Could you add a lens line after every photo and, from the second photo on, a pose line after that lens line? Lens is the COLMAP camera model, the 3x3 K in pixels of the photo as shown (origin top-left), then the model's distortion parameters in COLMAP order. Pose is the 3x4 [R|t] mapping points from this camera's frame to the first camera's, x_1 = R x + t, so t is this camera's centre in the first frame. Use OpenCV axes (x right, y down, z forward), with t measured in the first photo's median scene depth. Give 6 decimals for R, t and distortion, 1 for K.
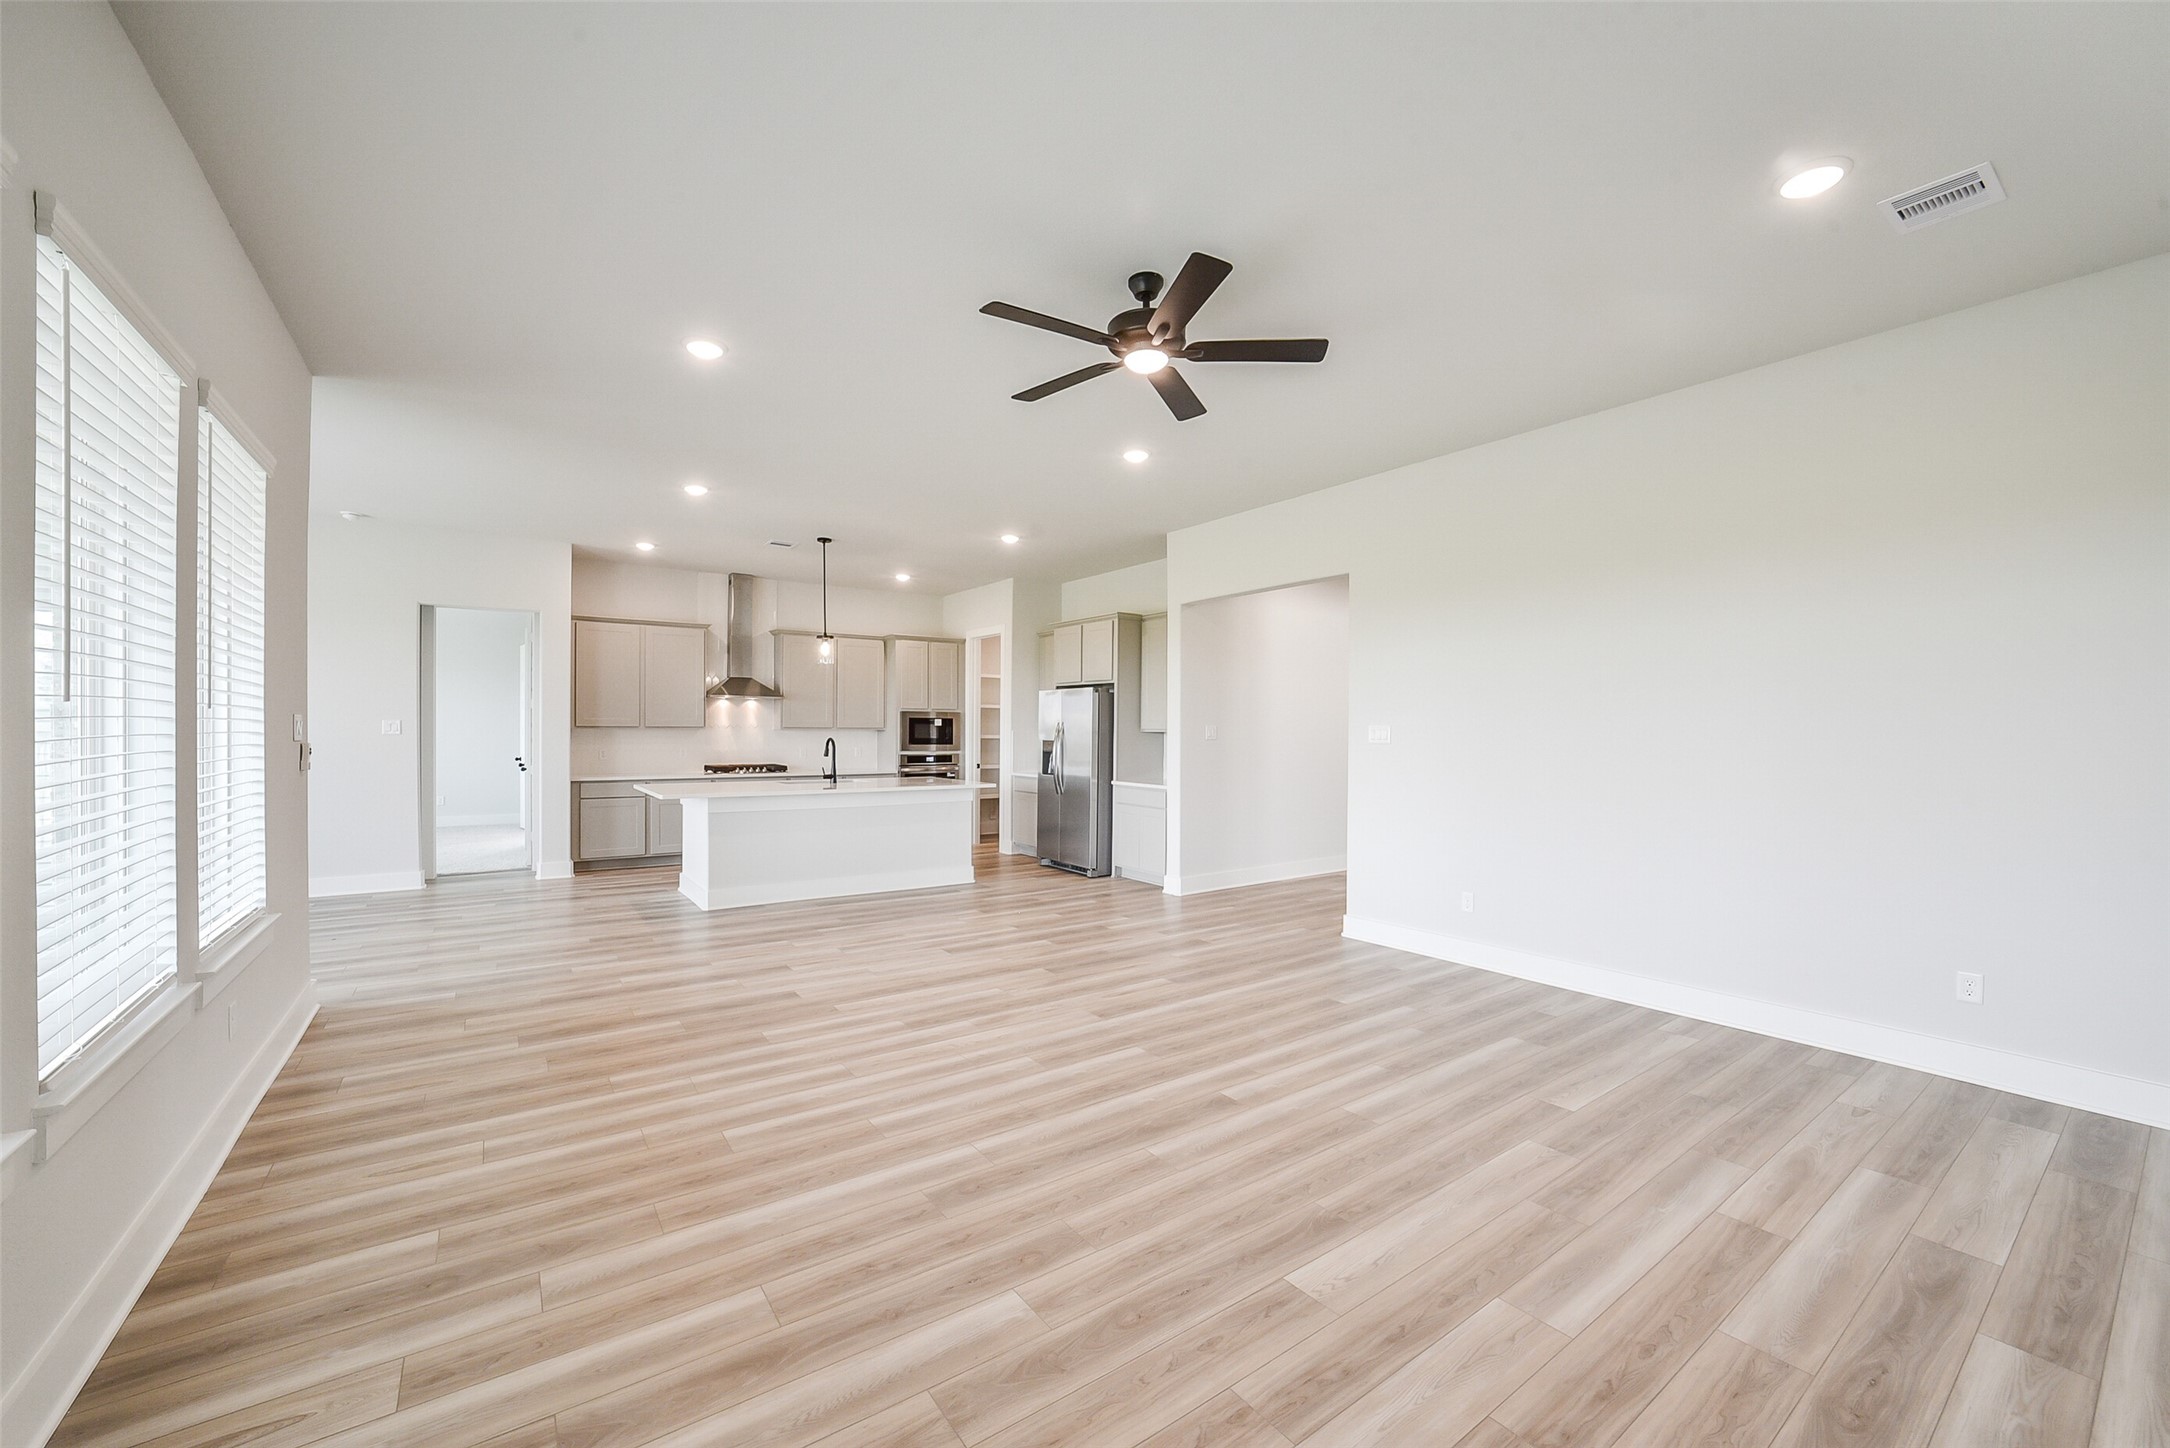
lens RADIAL K [[844.4, 0, 1085.4], [0, 844.4, 732.4], [0, 0, 1]] dist [-0.039775, 0.009724]
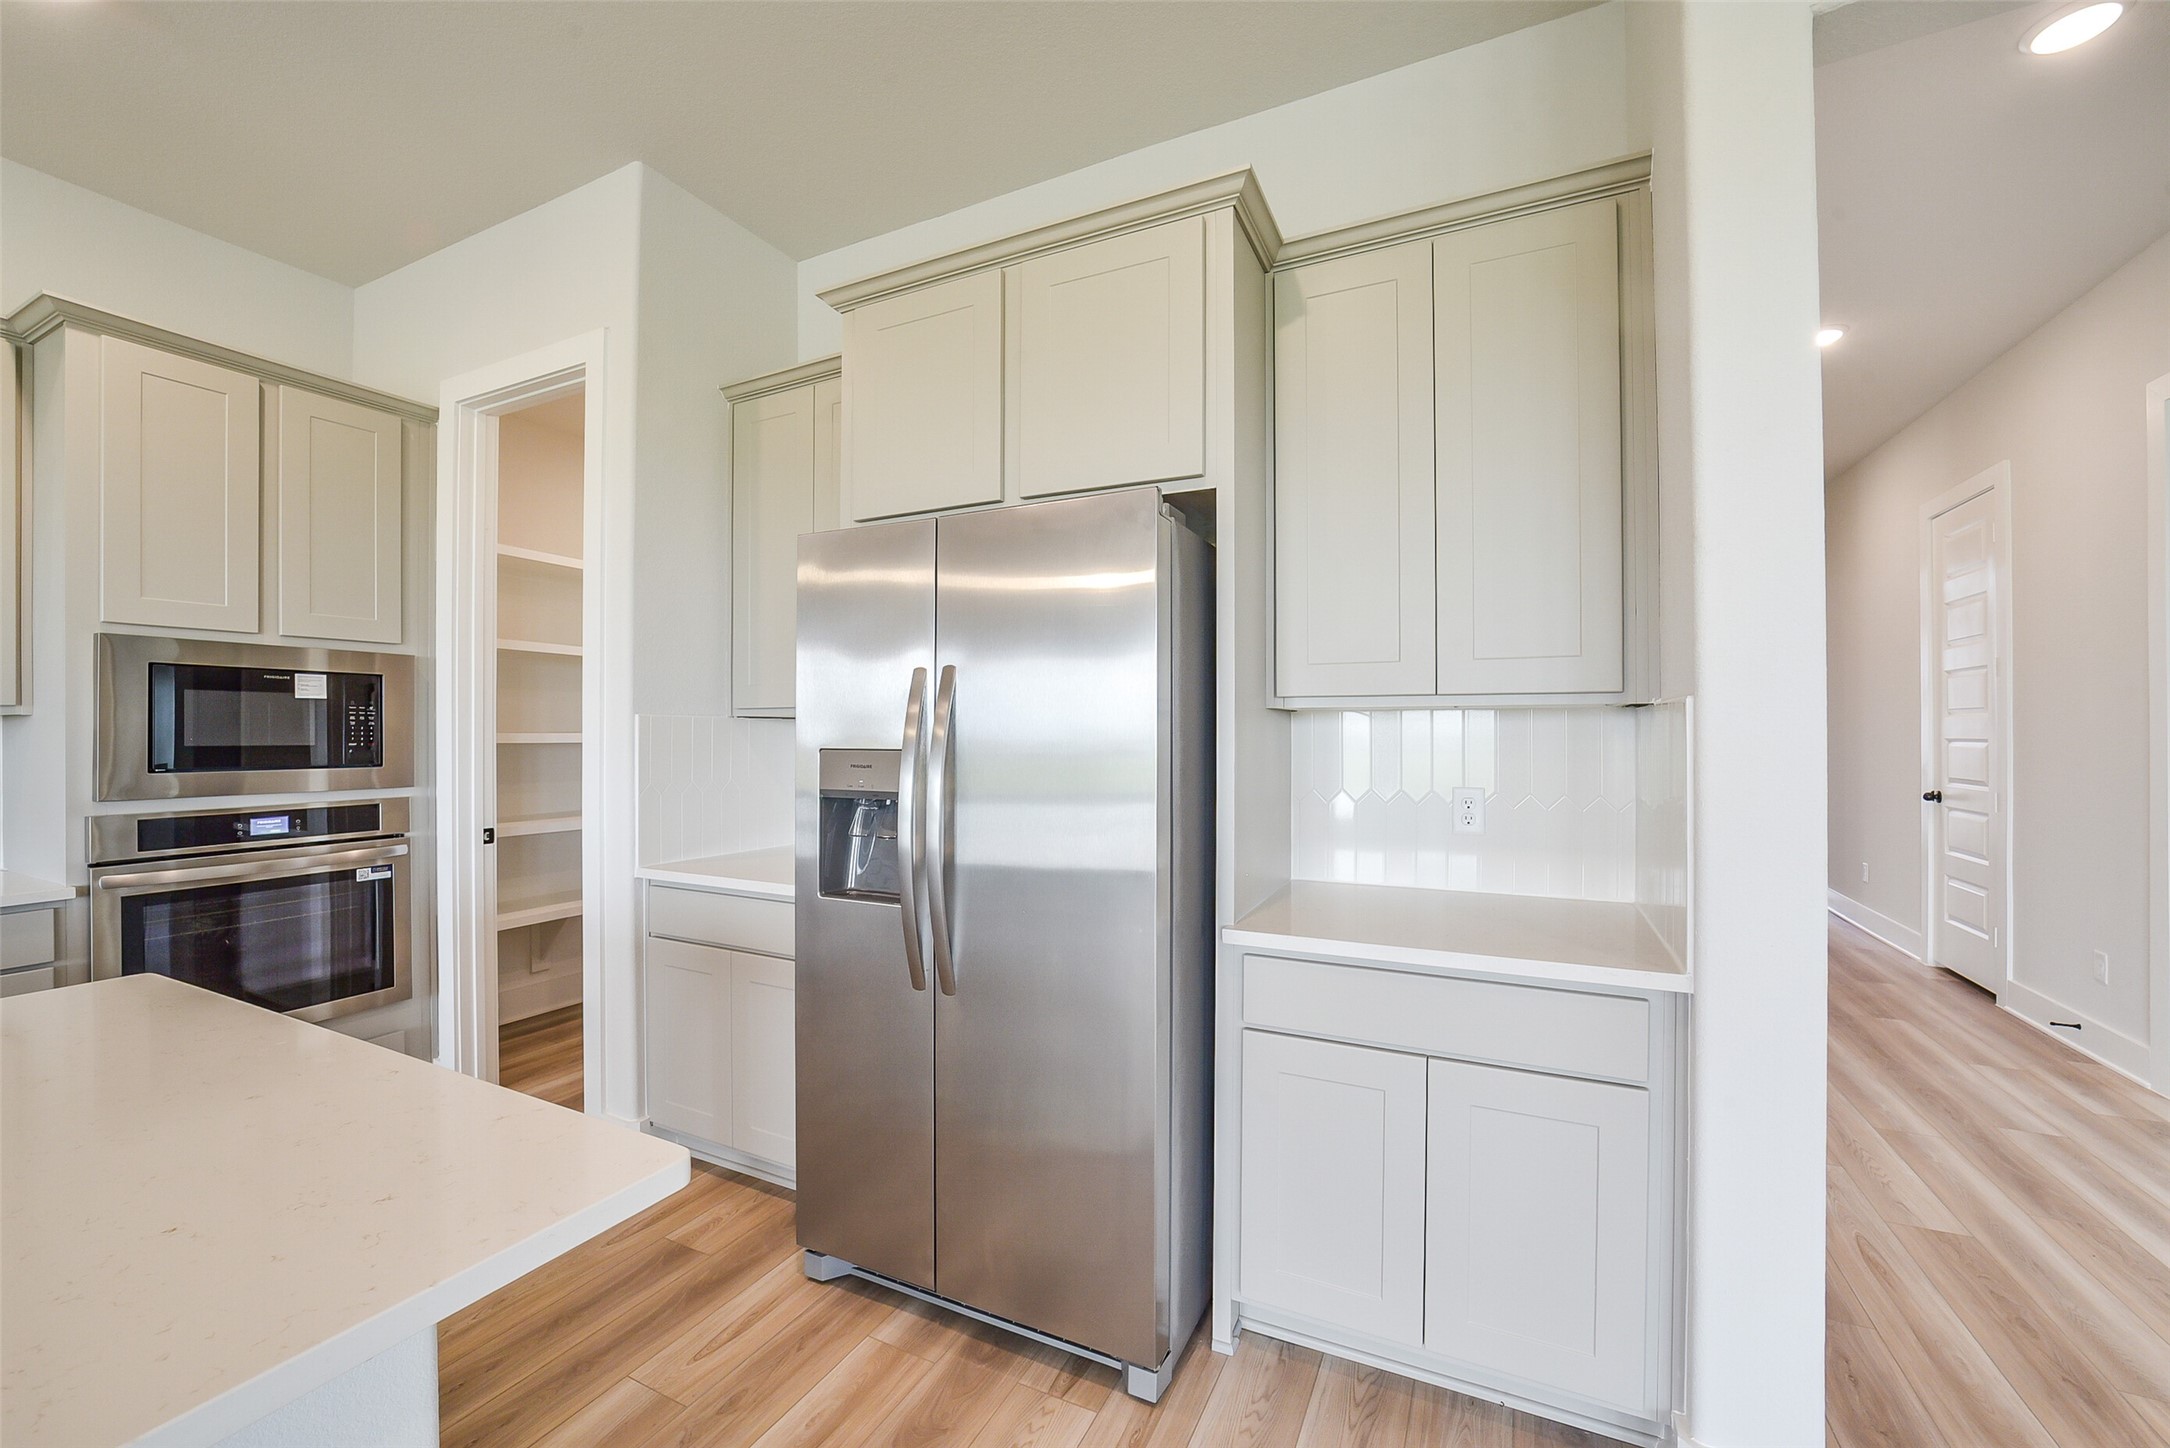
lens RADIAL K [[851.3, 0, 1090.4], [0, 851.3, 725.9], [0, 0, 1]] dist [-0.038085, 0.009290]
pose [[0.878668, -0.005400, 0.477403, -0.108008], [0.009073, 0.999944, -0.005389, 0.005929], [-0.477348, 0.009067, 0.878668, 0.852653]]
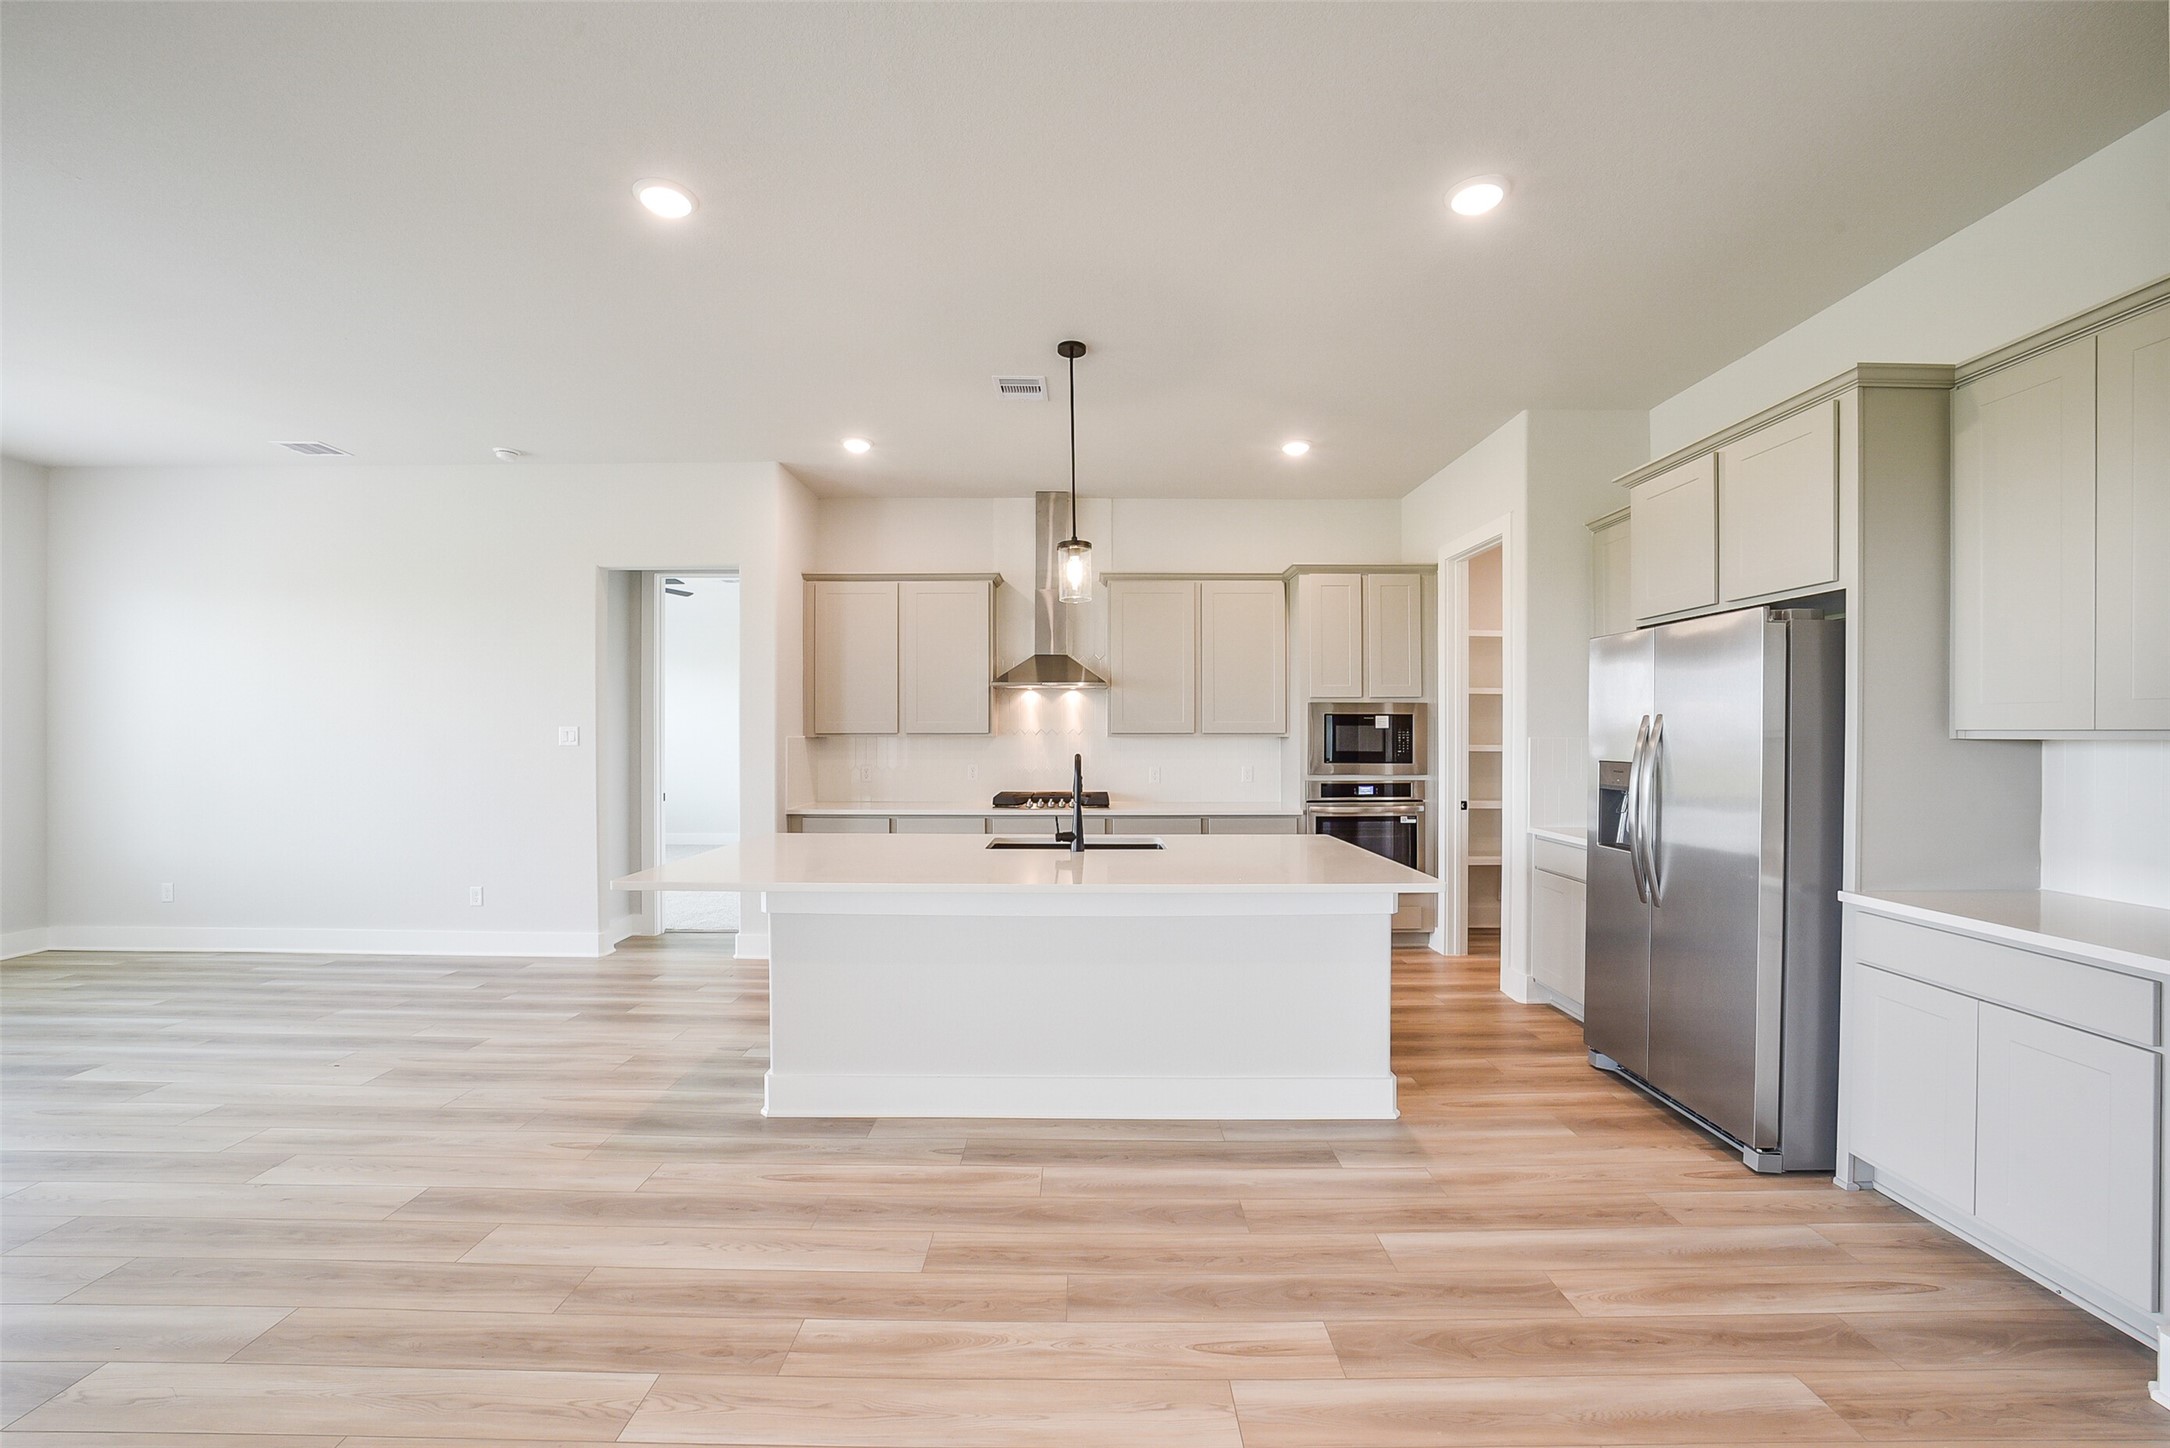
lens RADIAL K [[849.7, 0, 1086.8], [0, 849.7, 737.5], [0, 0, 1]] dist [-0.038257, 0.009343]
pose [[0.813962, -0.003654, -0.580906, -0.019285], [0.003092, 0.999993, -0.001958, -0.001861], [0.580910, -0.000203, 0.813968, 0.594274]]
